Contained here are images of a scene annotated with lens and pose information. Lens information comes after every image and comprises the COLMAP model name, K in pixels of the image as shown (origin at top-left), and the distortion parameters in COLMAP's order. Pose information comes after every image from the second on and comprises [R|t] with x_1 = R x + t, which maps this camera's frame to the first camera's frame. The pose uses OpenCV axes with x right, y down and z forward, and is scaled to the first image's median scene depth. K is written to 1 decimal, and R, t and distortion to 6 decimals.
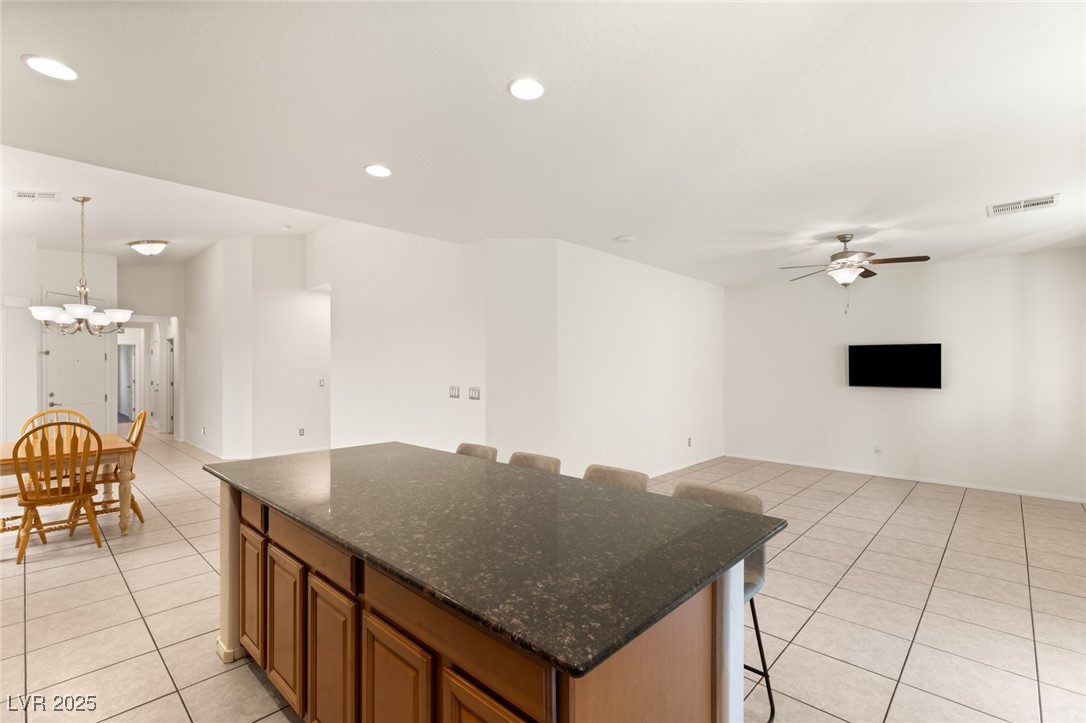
lens RADIAL K [[490.0, 0, 541.6], [0, 490.0, 367.3], [0, 0, 1]] dist [0.004775, 0.000674]
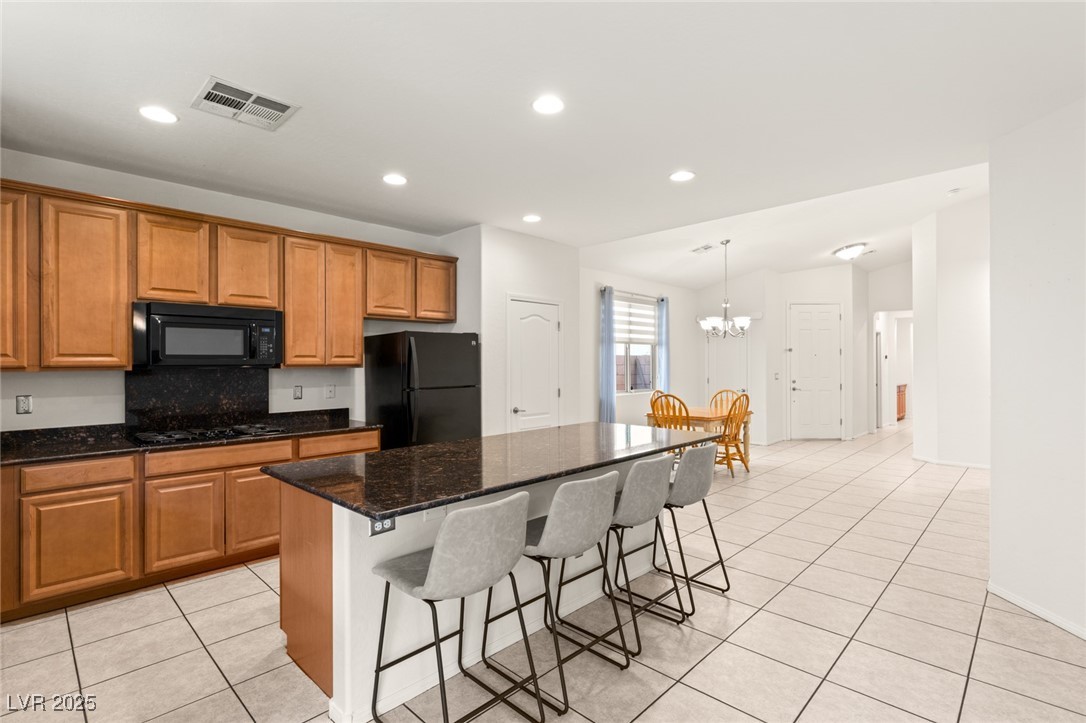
lens RADIAL K [[515.0, 0, 544.8], [0, 515.0, 361.2], [0, 0, 1]] dist [-0.003062, 0.000564]
pose [[-0.008442, -0.004229, -0.999955, 0.530594], [0.002427, 0.999988, -0.004250, 0.007496], [0.999961, -0.002463, -0.008432, 0.471409]]
